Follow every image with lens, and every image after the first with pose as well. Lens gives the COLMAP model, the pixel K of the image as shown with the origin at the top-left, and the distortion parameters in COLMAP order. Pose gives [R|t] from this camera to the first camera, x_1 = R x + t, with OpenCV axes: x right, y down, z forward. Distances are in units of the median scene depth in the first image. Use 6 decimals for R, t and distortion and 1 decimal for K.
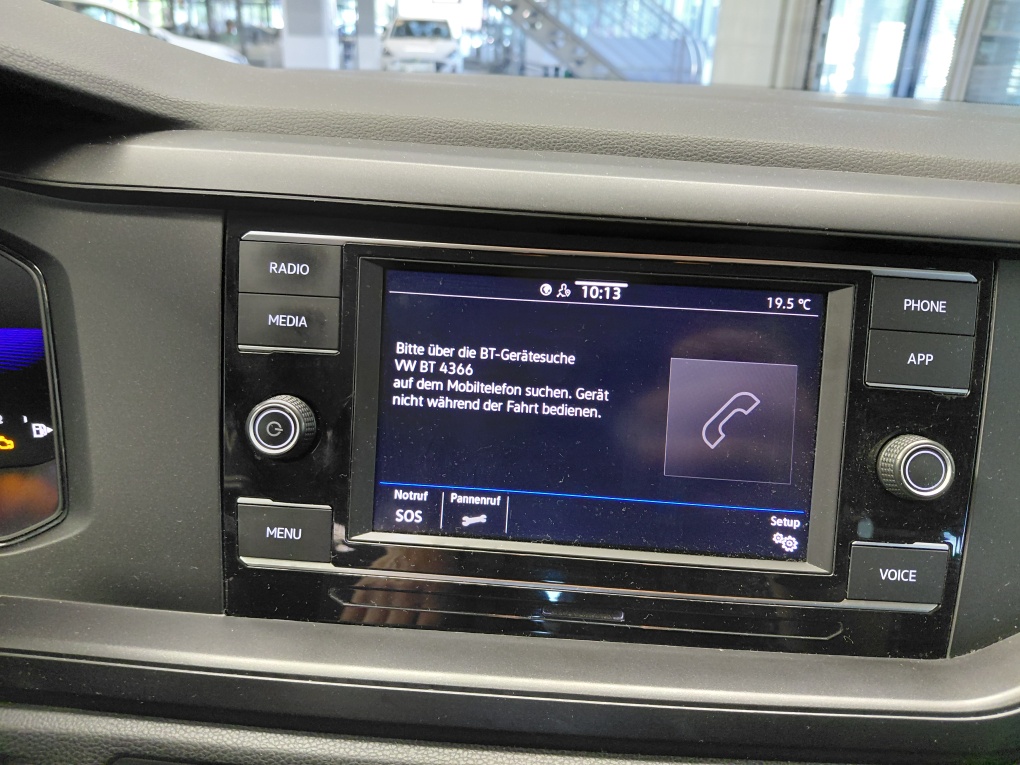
lens RADIAL K [[765.9, 0, 523.1], [0, 765.9, 378.5], [0, 0, 1]] dist [0.046442, -0.094271]
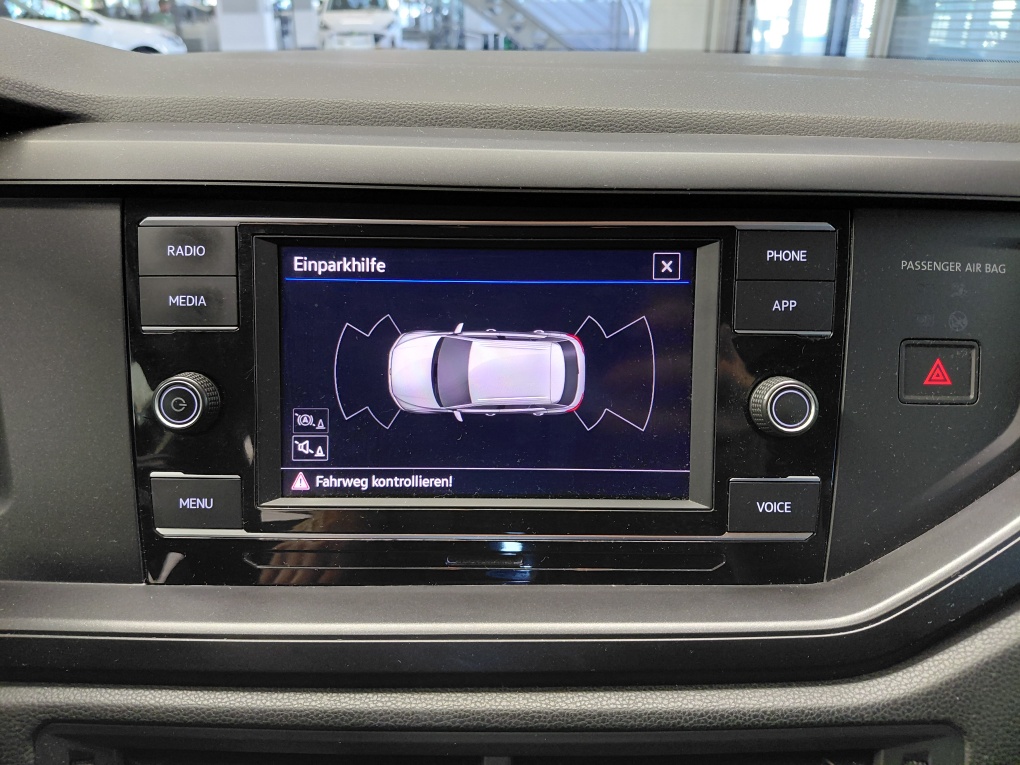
lens RADIAL K [[765.9, 0, 506.5], [0, 765.9, 356.0], [0, 0, 1]] dist [0.046442, -0.094271]
pose [[0.997981, -0.054795, 0.032107, 0.089008], [0.054418, 0.998440, 0.012522, 0.010320], [-0.032743, -0.010749, 0.999406, -0.061957]]
